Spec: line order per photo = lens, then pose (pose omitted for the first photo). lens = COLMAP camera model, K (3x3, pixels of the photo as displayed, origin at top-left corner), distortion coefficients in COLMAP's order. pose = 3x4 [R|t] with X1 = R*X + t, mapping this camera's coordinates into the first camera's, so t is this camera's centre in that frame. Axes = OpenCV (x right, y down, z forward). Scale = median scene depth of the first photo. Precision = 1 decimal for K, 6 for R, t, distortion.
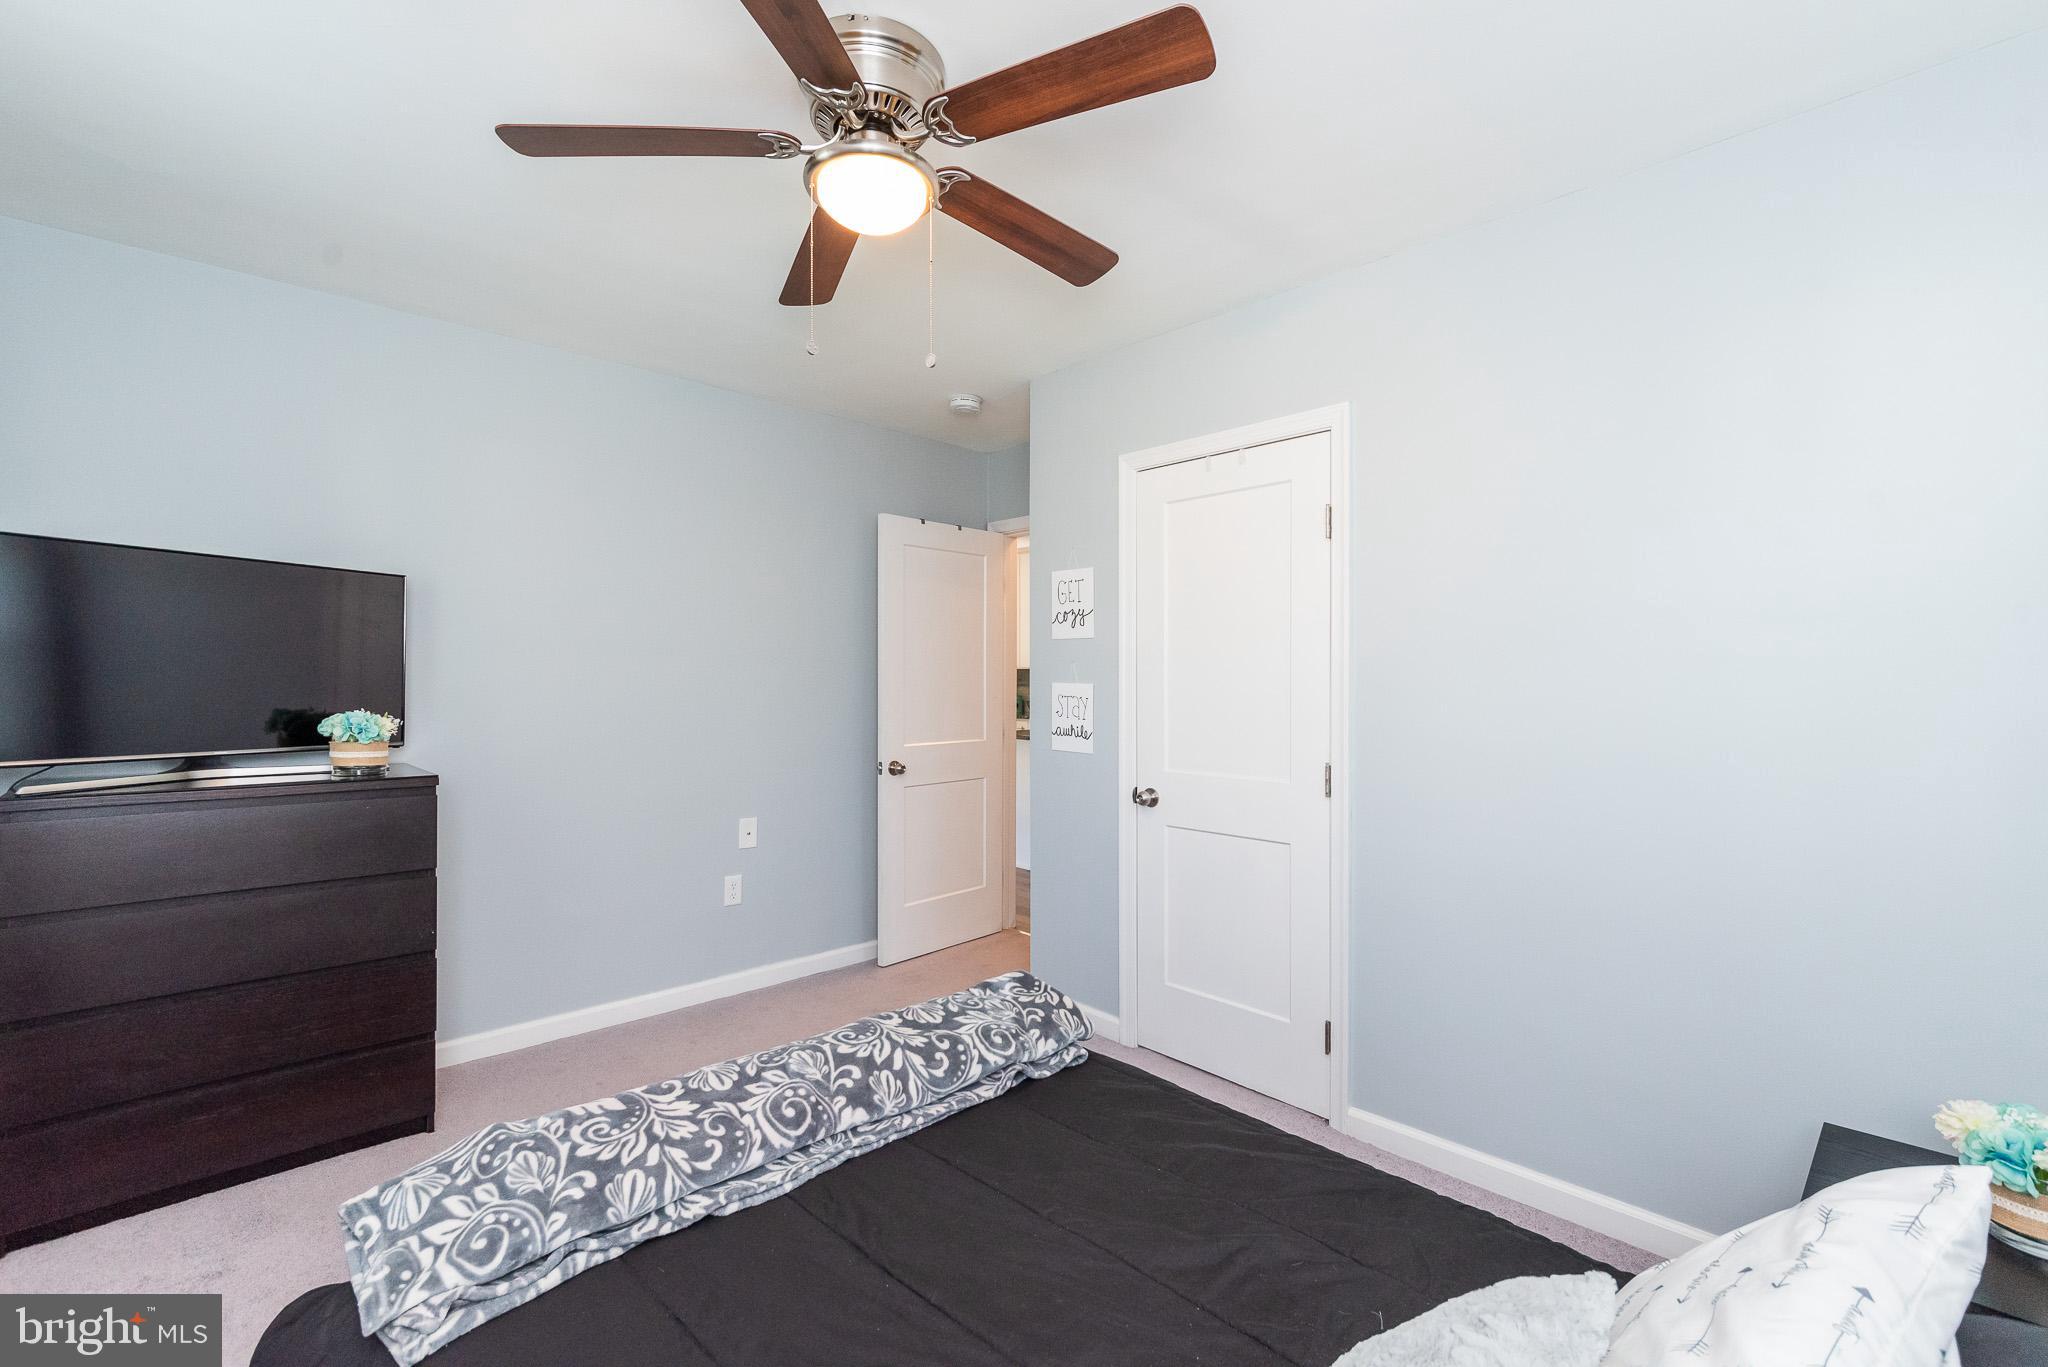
lens RADIAL K [[879.4, 0, 1011.0], [0, 879.4, 682.5], [0, 0, 1]] dist [-0.002653, -0.000333]
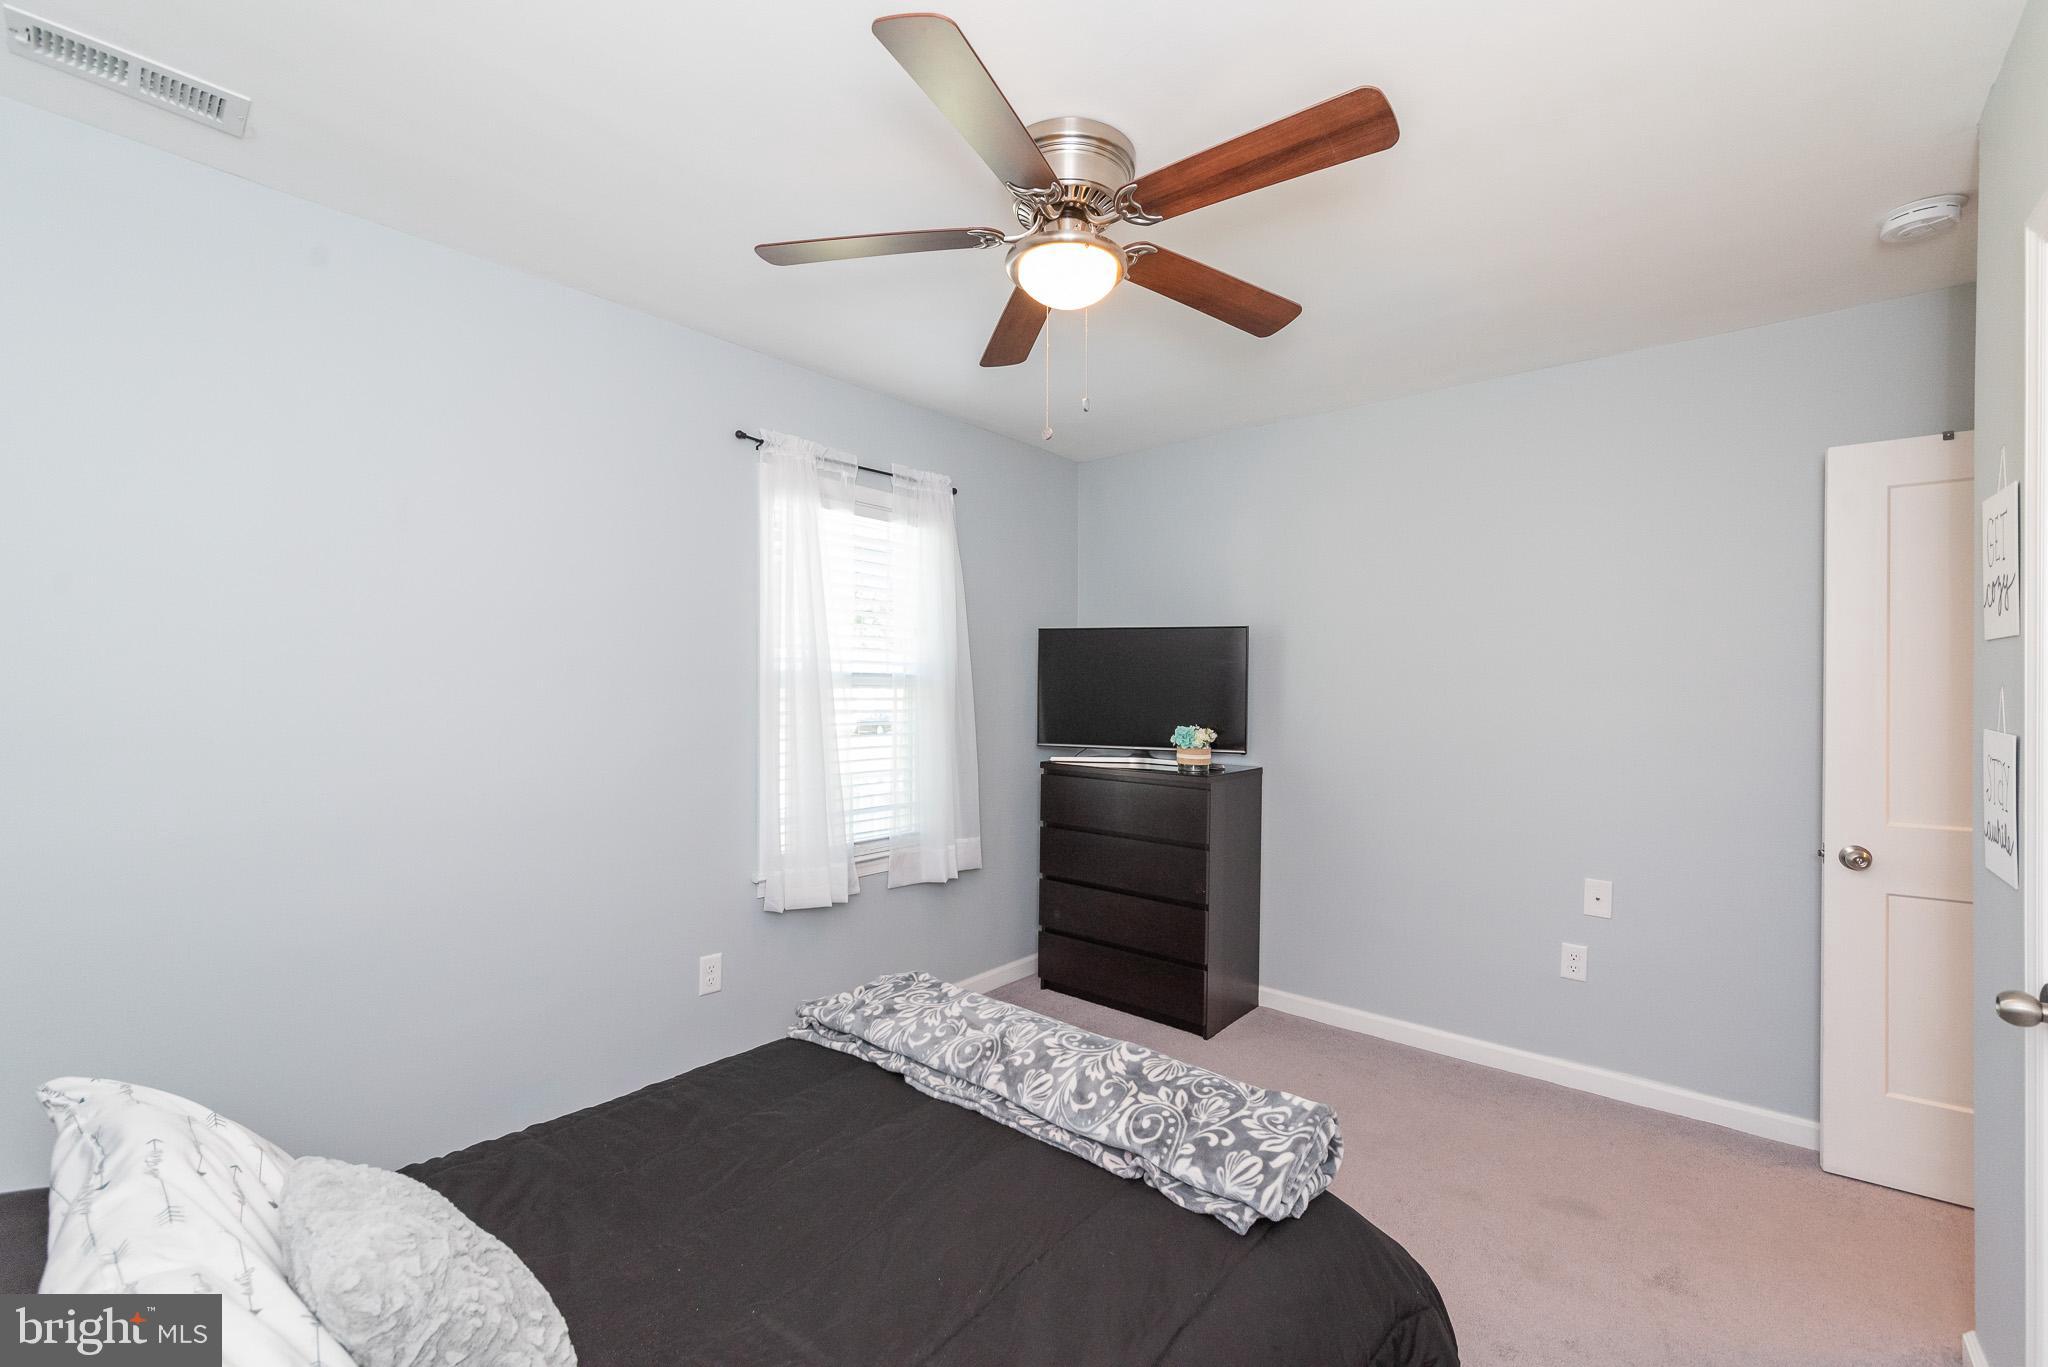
lens RADIAL K [[846.3, 0, 1040.4], [0, 846.3, 687.2], [0, 0, 1]] dist [0.000230, -0.000115]
pose [[0.123809, -0.007399, -0.992278, 0.850336], [-0.004610, 0.999957, -0.008031, -0.030263], [0.992295, 0.005569, 0.123770, 0.804462]]
